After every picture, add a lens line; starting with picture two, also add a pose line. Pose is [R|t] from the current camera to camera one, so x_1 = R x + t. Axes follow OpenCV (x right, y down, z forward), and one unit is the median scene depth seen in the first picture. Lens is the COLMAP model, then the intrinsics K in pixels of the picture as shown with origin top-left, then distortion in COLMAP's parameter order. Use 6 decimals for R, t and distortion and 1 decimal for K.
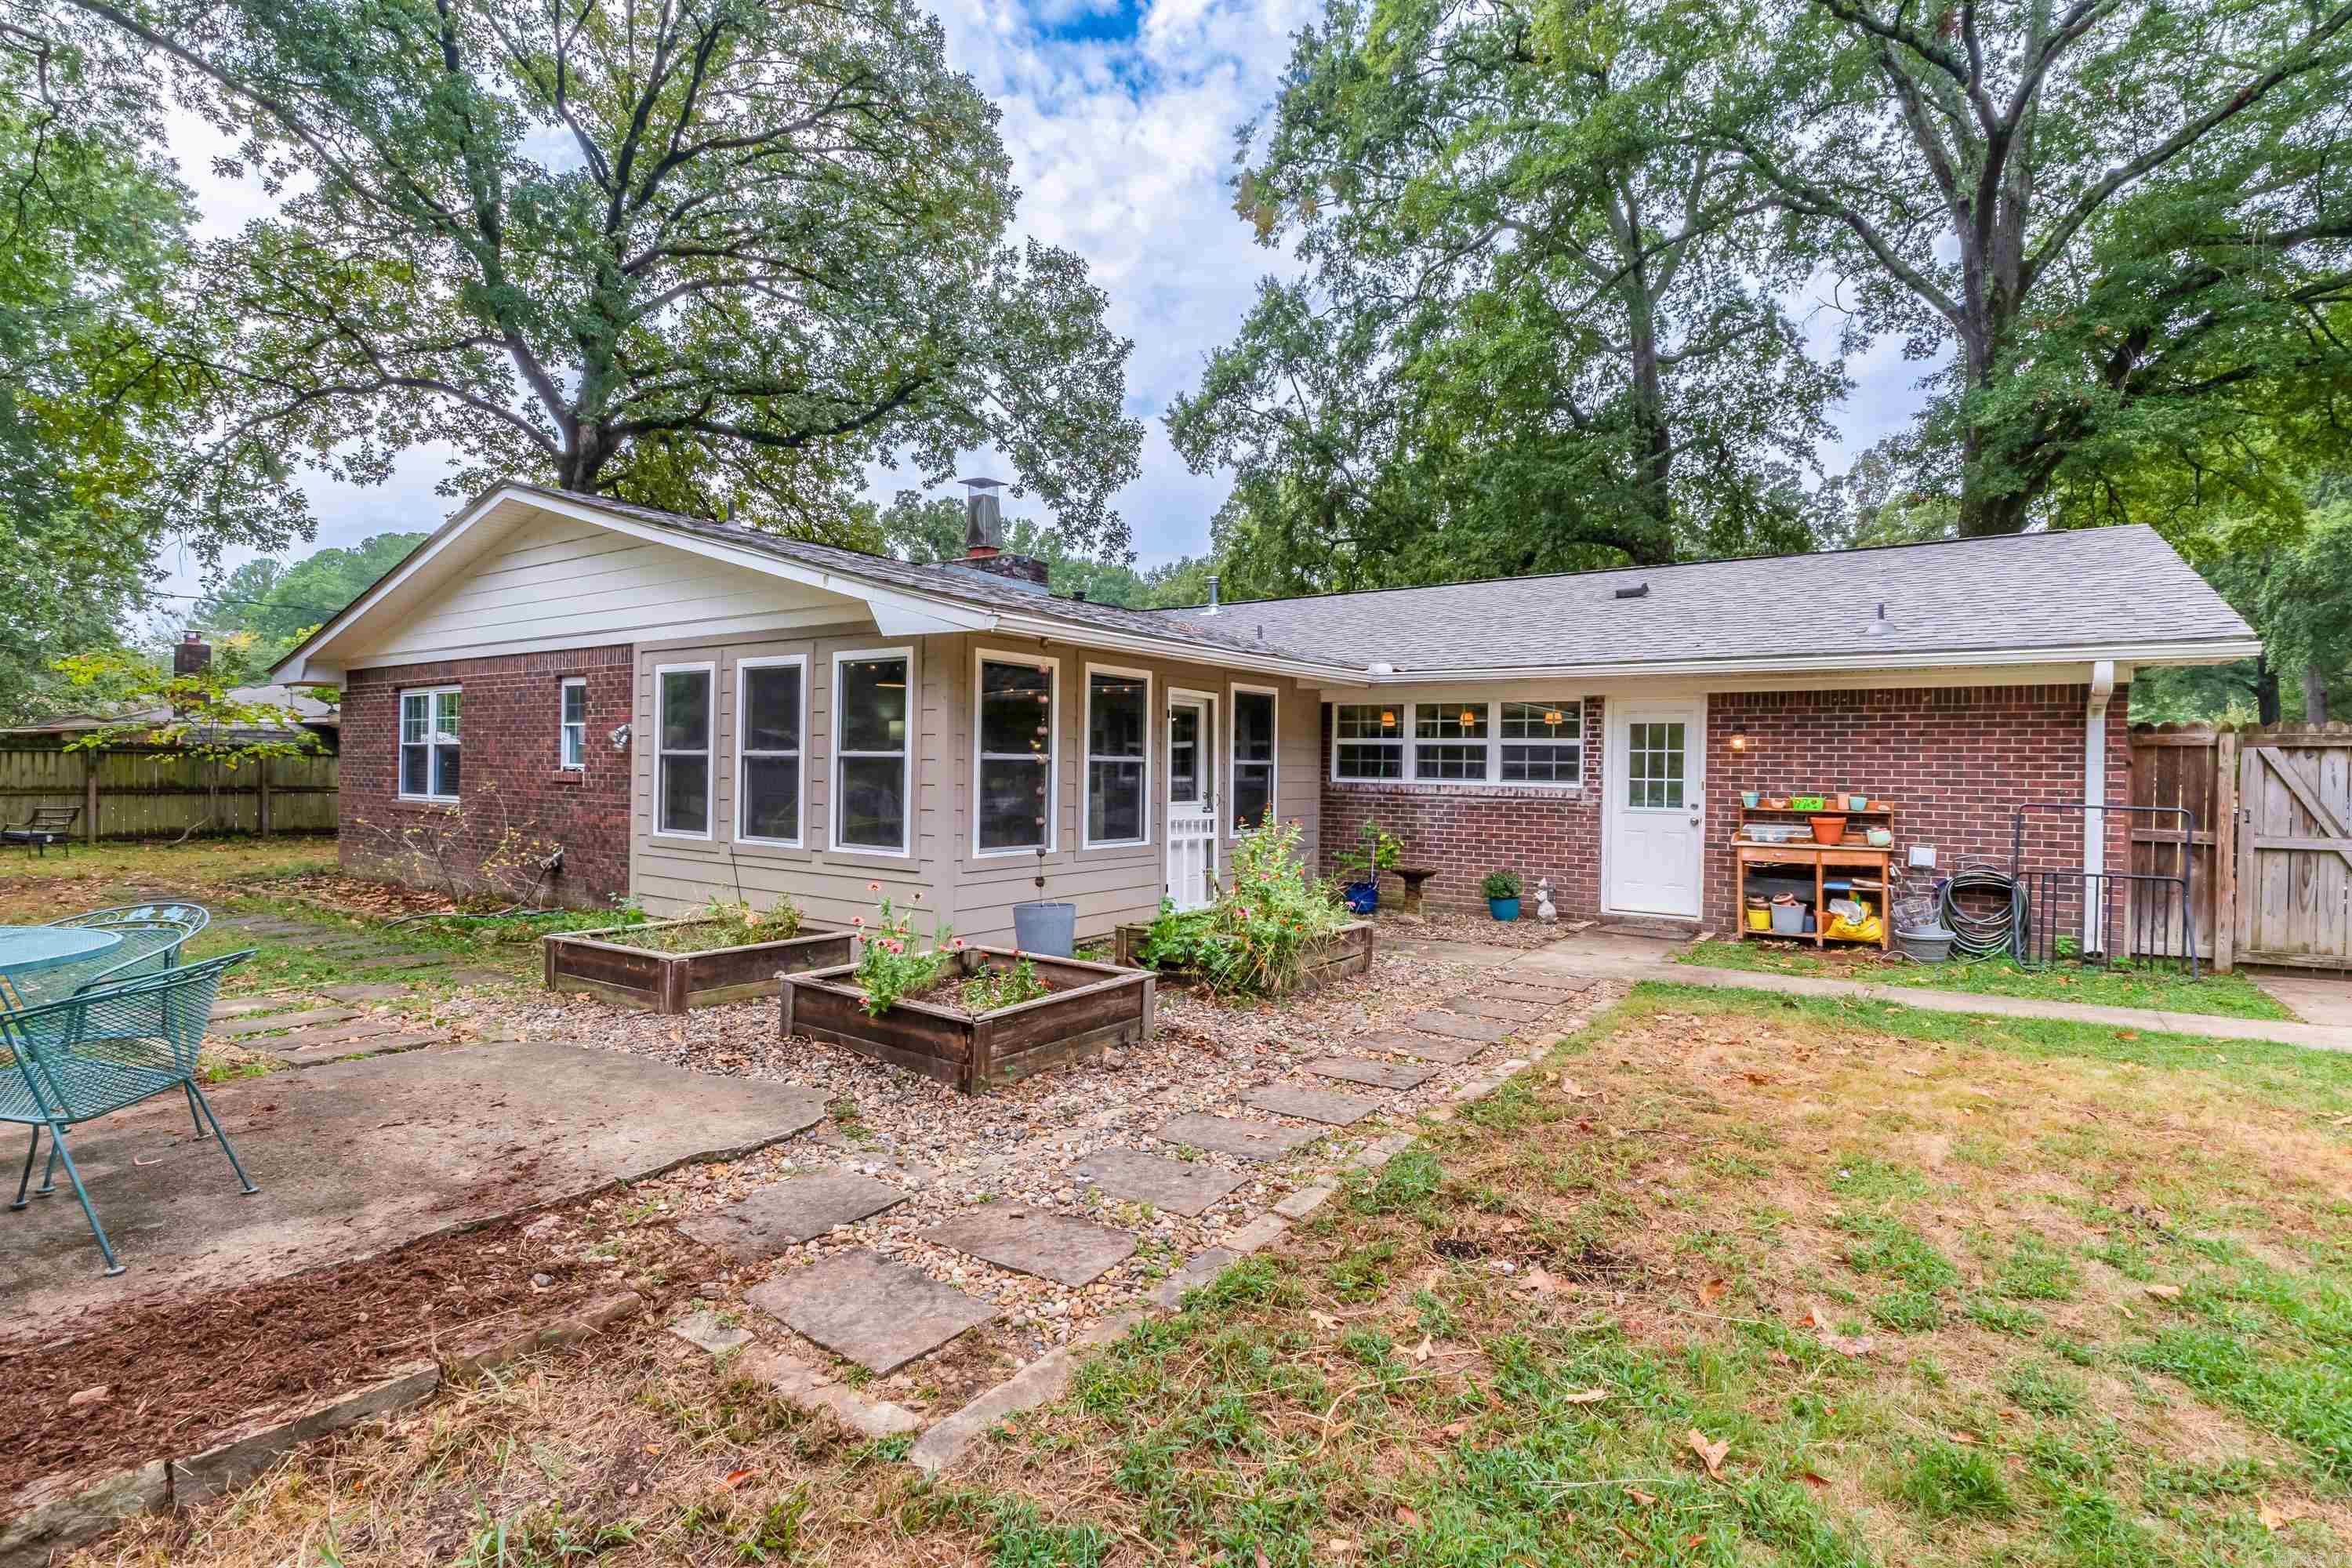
lens RADIAL K [[1114.4, 0, 1176.0], [0, 1114.4, 784.0], [0, 0, 1]] dist [-0.005081, -0.000858]
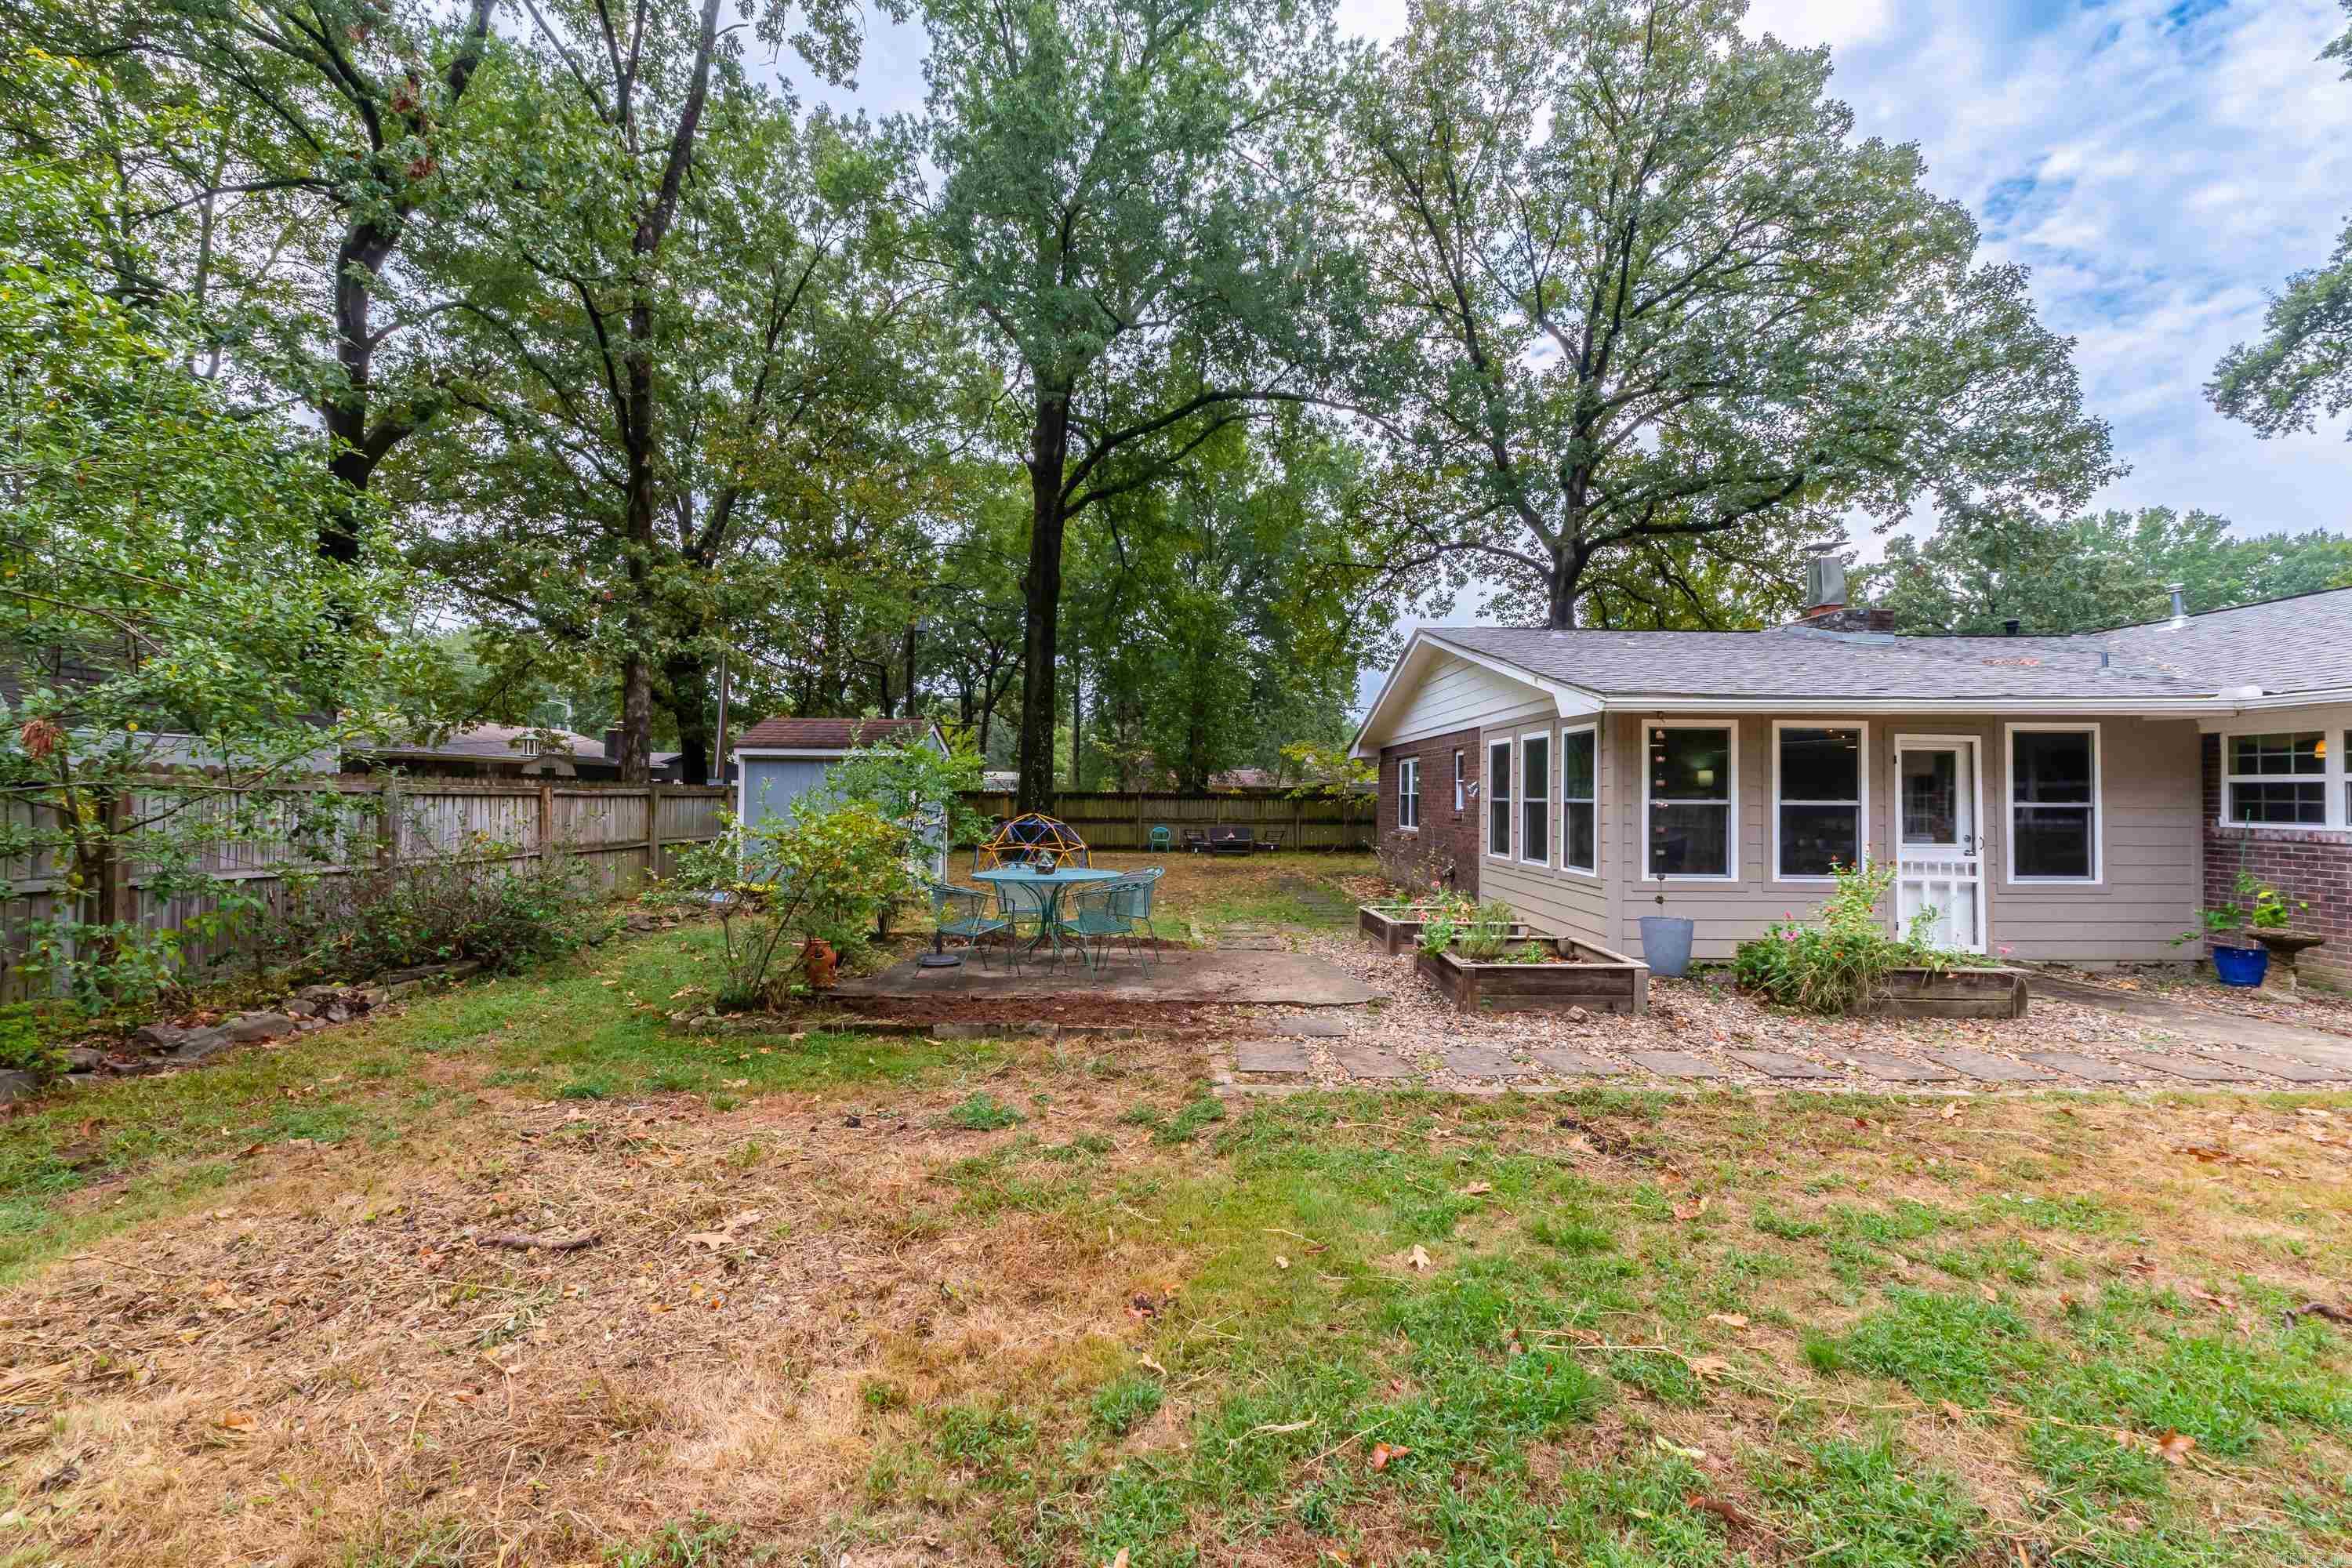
lens RADIAL K [[1003.4, 0, 1175.3], [0, 1003.4, 760.8], [0, 0, 1]] dist [-0.003110, -0.000181]
pose [[0.563646, -0.038150, -0.825135, 0.317622], [-0.011306, 0.998483, -0.053888, -0.002418], [0.825939, 0.039703, 0.562360, -0.075315]]
